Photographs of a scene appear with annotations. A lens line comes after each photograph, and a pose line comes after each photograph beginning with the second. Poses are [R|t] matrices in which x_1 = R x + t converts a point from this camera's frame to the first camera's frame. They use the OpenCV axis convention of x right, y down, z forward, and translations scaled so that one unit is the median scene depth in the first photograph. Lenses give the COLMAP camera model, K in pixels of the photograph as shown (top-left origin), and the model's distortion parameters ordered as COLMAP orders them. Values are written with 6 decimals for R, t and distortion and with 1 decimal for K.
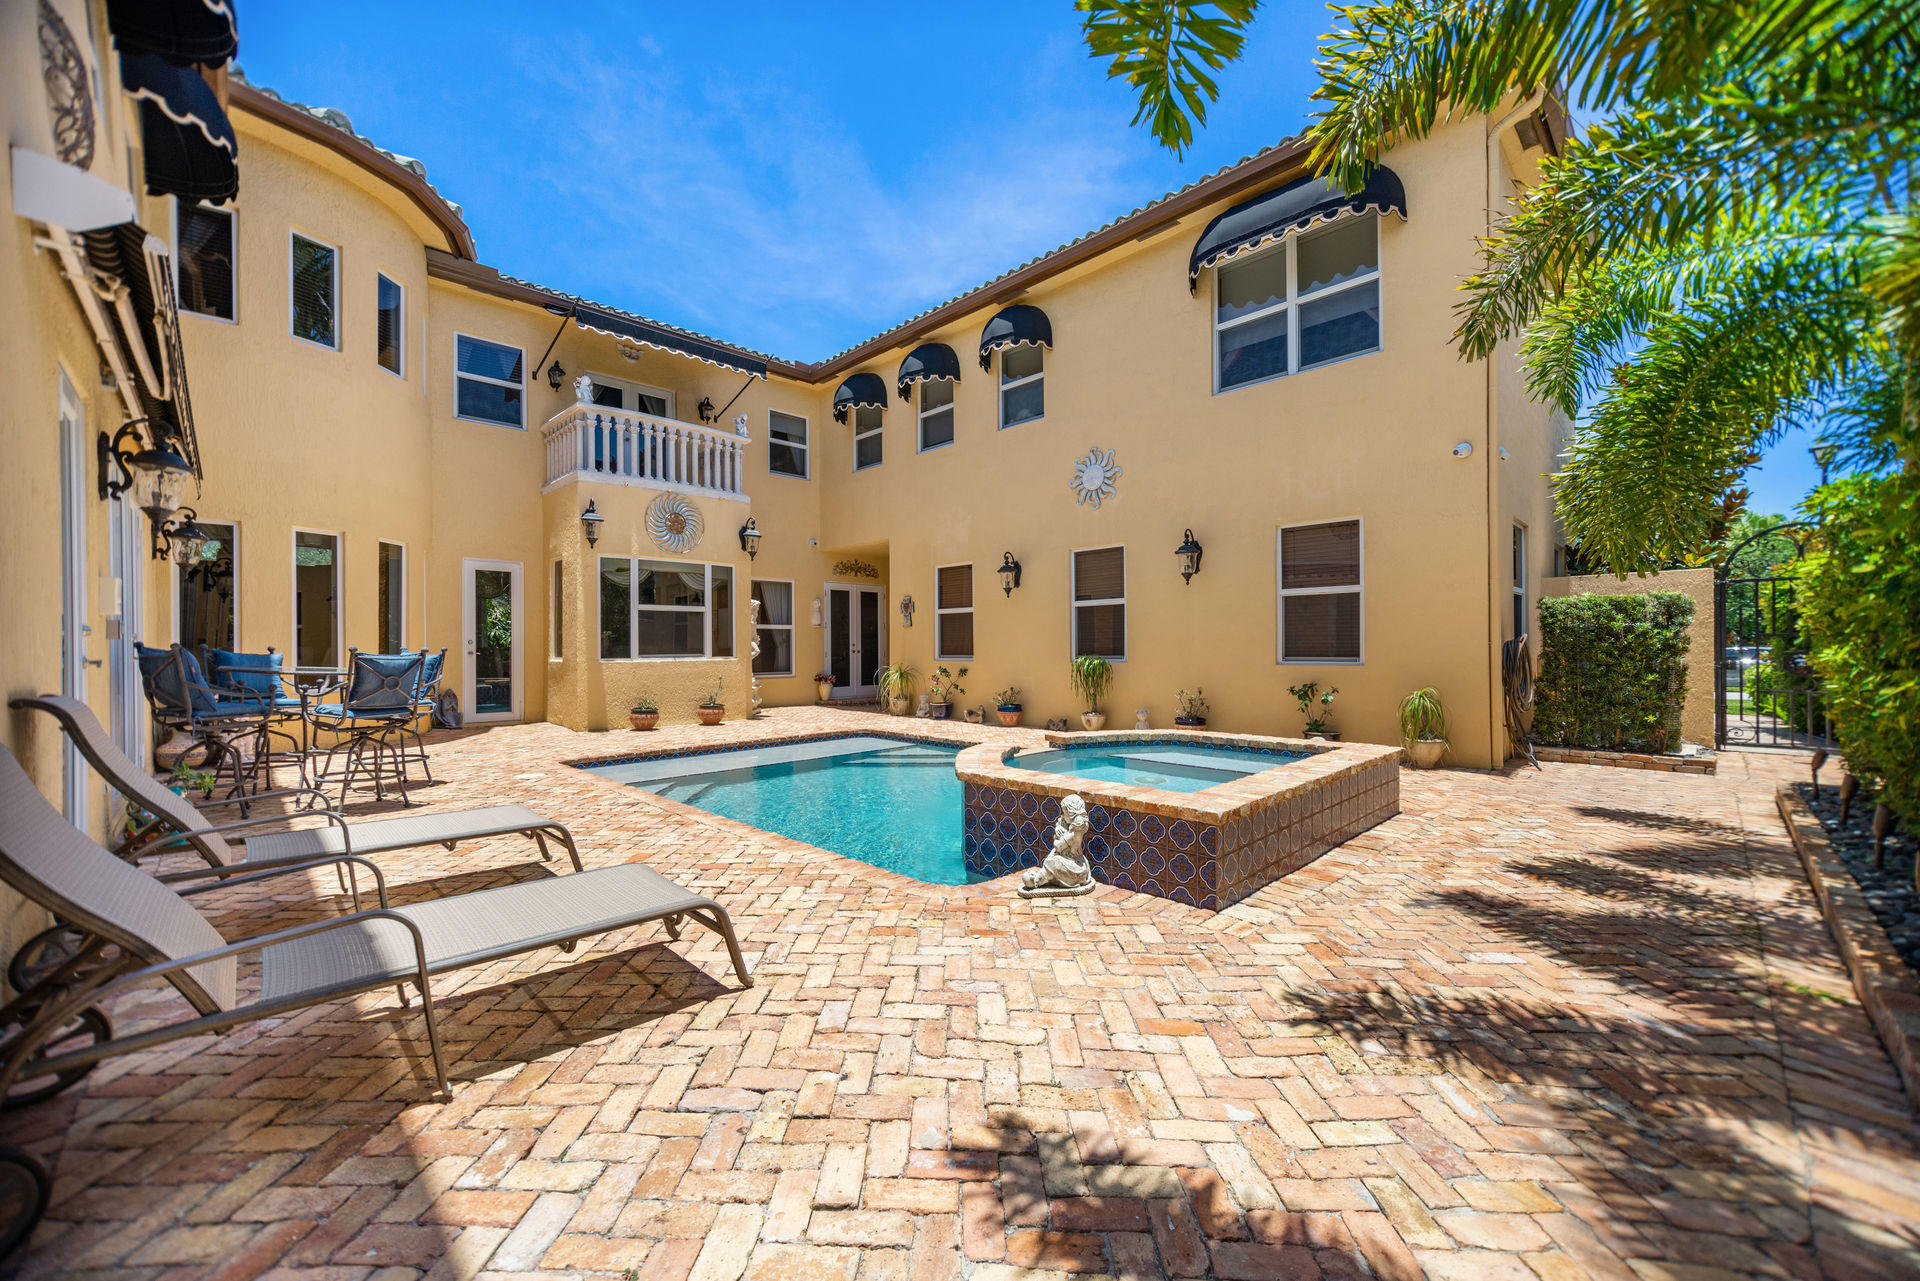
lens RADIAL K [[739.2, 0, 963.0], [0, 739.2, 646.2], [0, 0, 1]] dist [-0.003697, 0.000475]
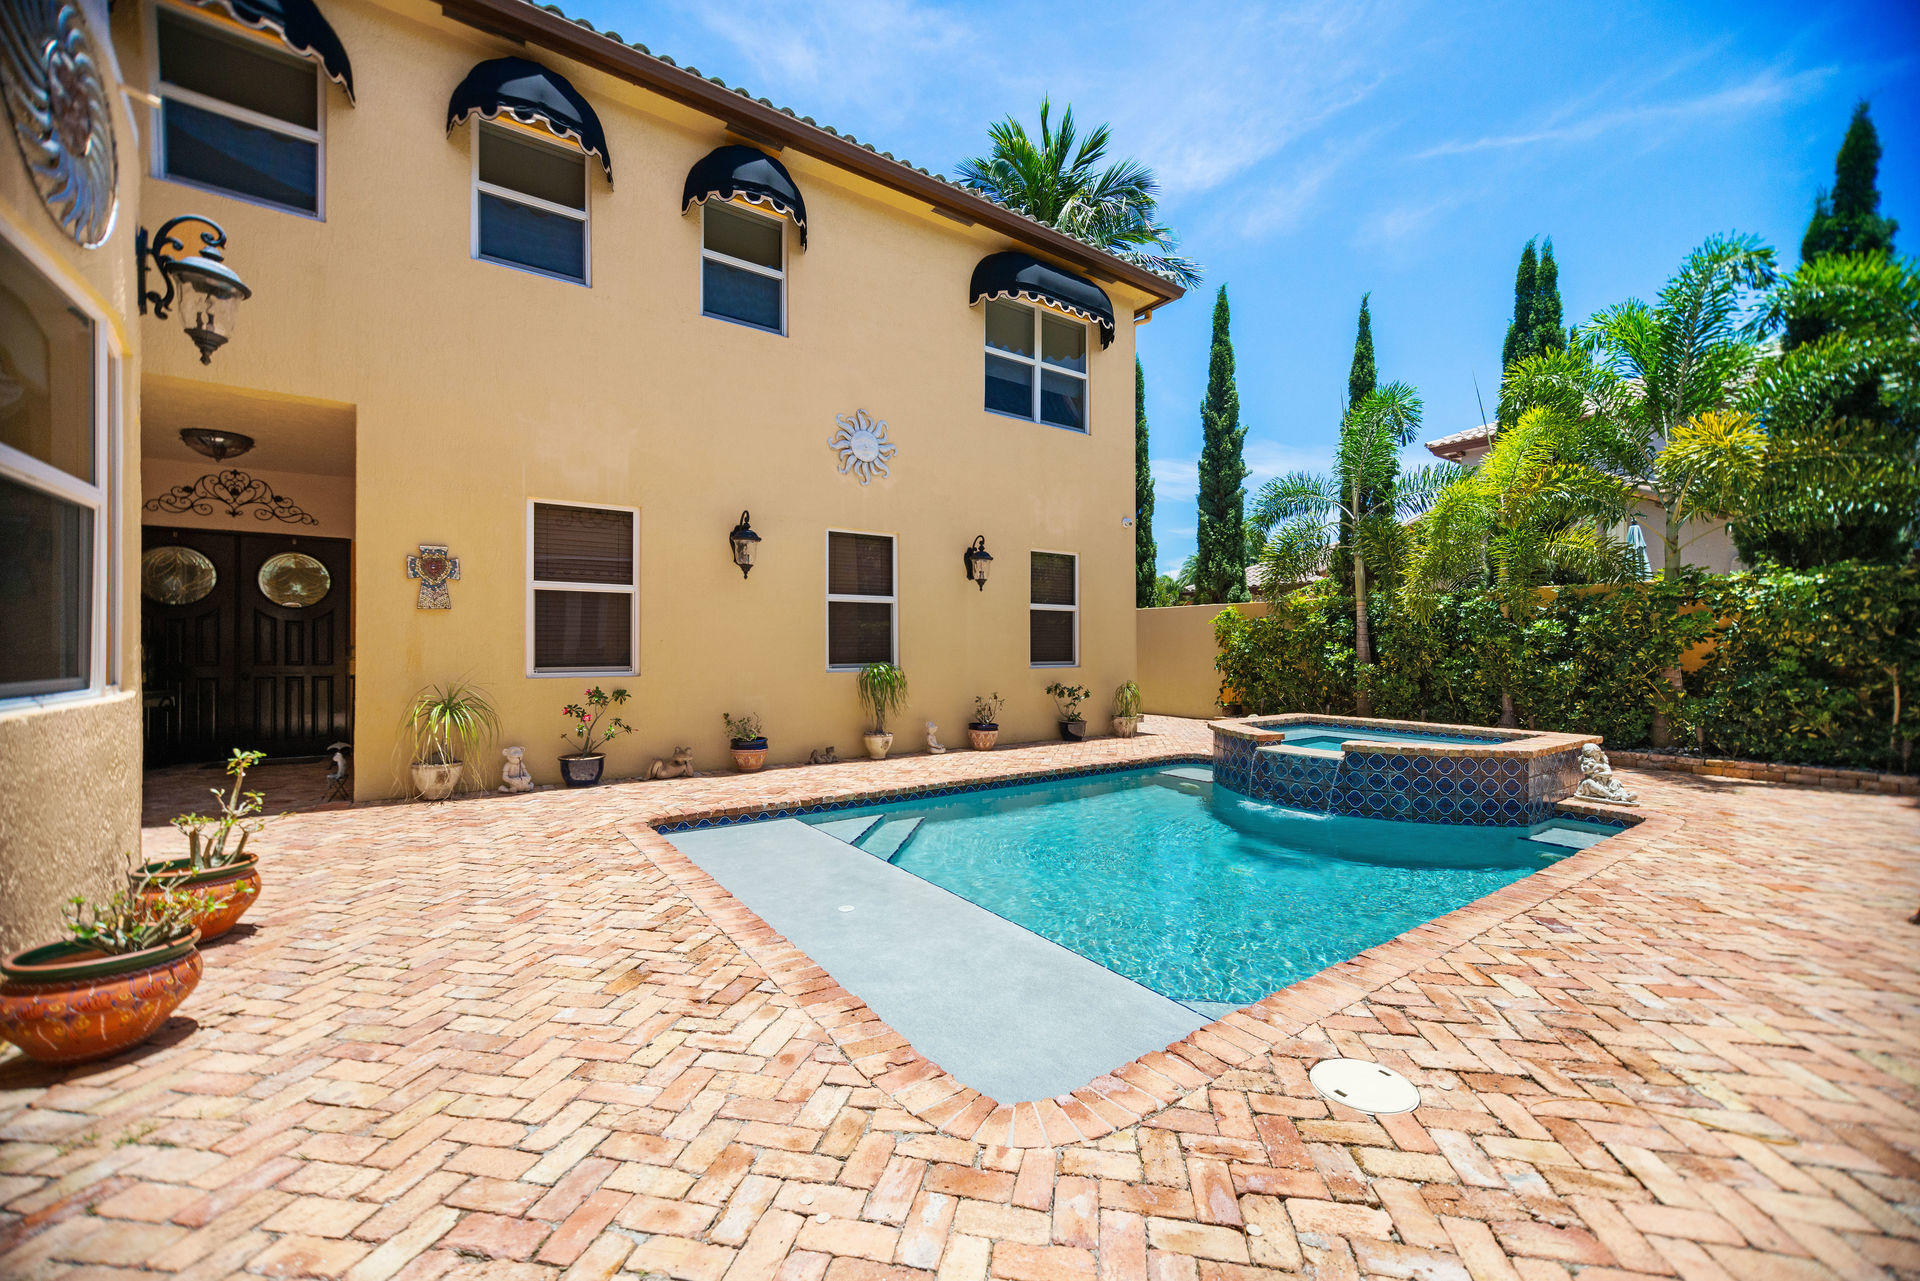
lens RADIAL K [[753.9, 0, 956.7], [0, 753.9, 645.6], [0, 0, 1]] dist [0.002410, 0.000685]
pose [[0.167164, 0.010527, 0.985873, -0.594279], [-0.001438, 0.999945, -0.010433, 0.001501], [-0.985928, 0.000326, 0.167170, 0.715632]]
